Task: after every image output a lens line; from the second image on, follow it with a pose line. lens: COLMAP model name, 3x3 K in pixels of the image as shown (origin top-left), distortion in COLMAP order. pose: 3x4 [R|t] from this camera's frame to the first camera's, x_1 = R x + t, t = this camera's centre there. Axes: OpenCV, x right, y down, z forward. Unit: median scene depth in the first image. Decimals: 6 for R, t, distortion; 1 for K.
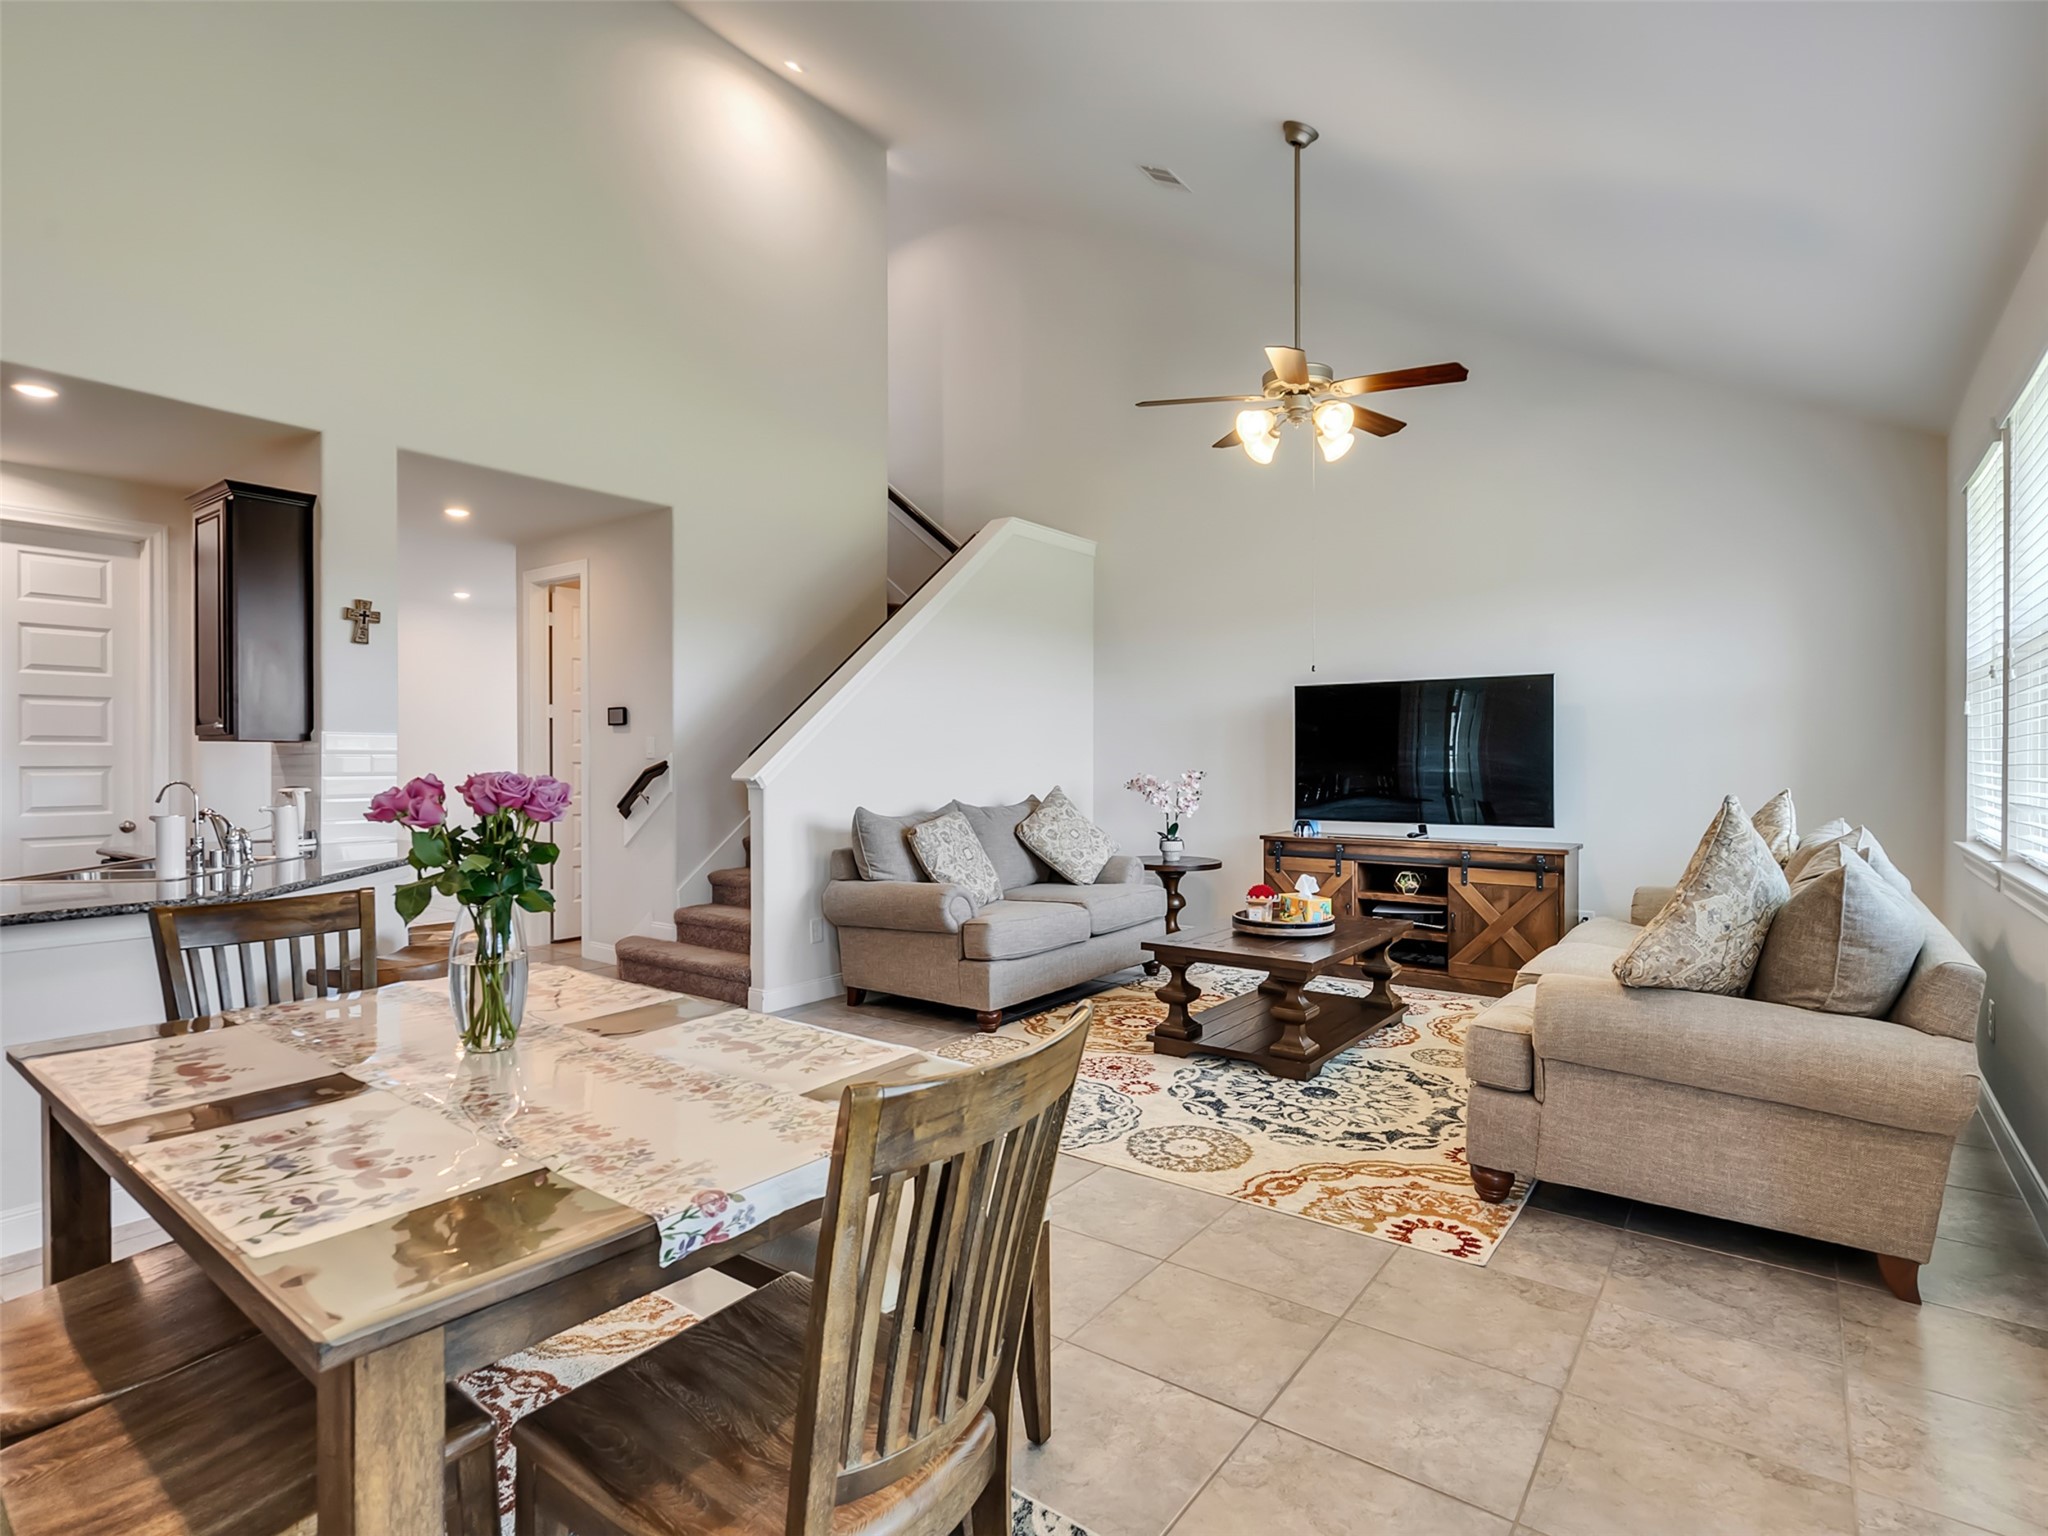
lens RADIAL K [[1049.2, 0, 1010.8], [0, 1049.2, 761.1], [0, 0, 1]] dist [-0.006330, 0.004221]
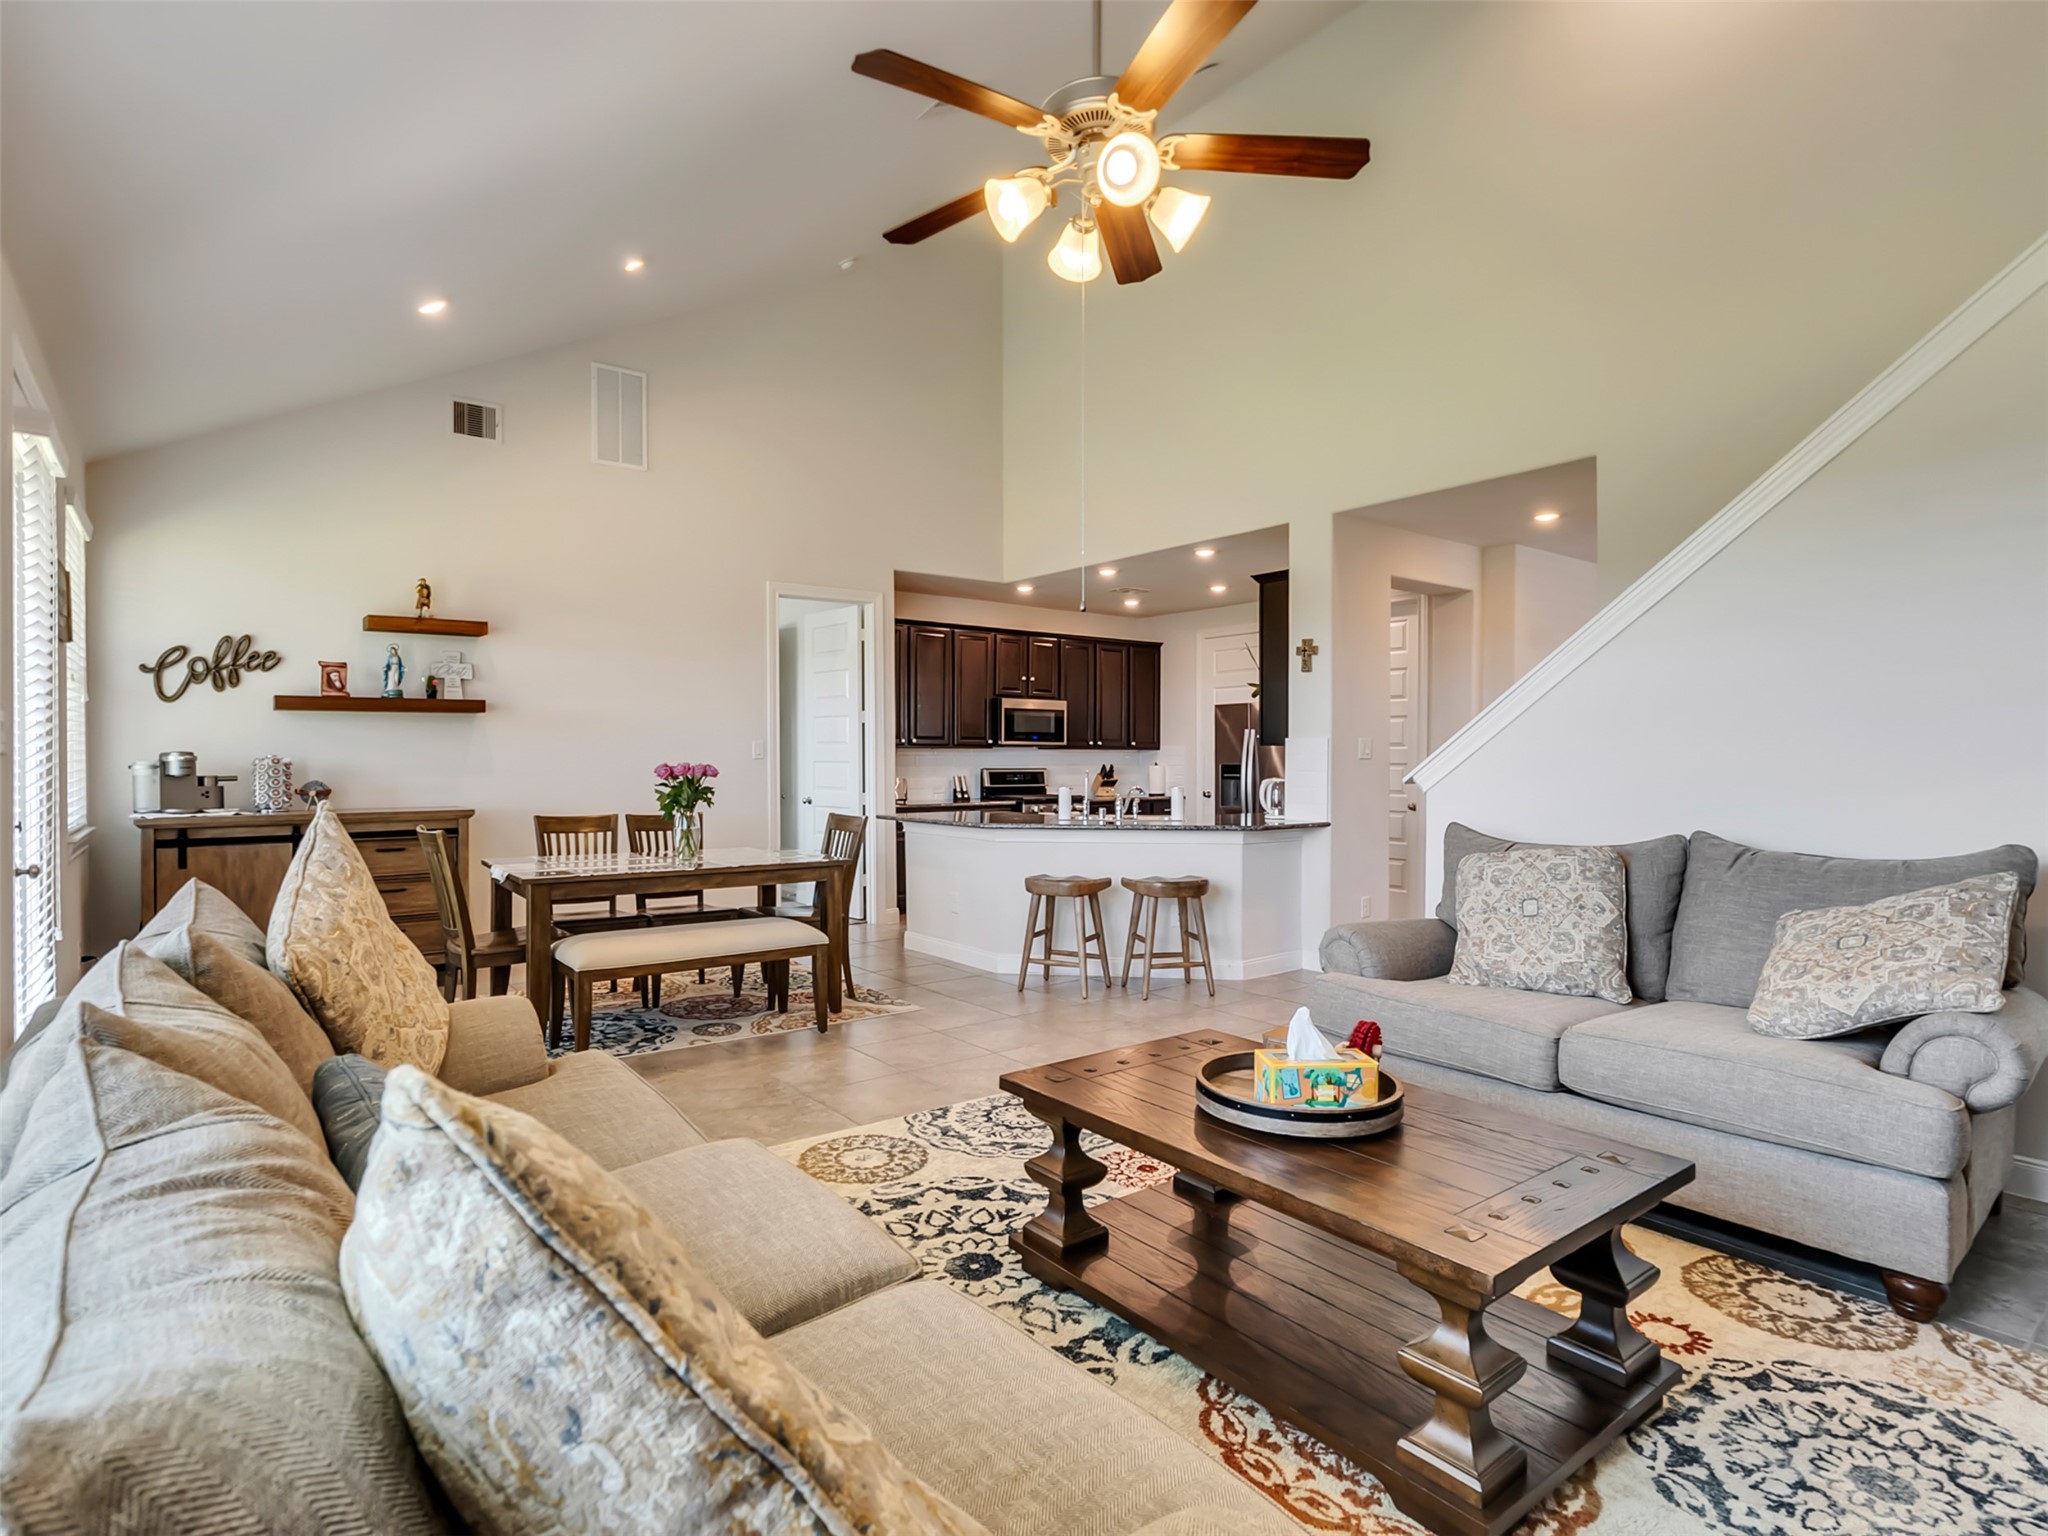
lens RADIAL K [[1049.2, 0, 1005.8], [0, 1049.2, 758.1], [0, 0, 1]] dist [-0.006330, 0.004221]
pose [[-0.267930, 0.001422, -0.963437, 0.757690], [-0.004651, 0.999985, 0.002769, -0.004191], [0.963427, 0.005223, -0.267919, 0.979811]]
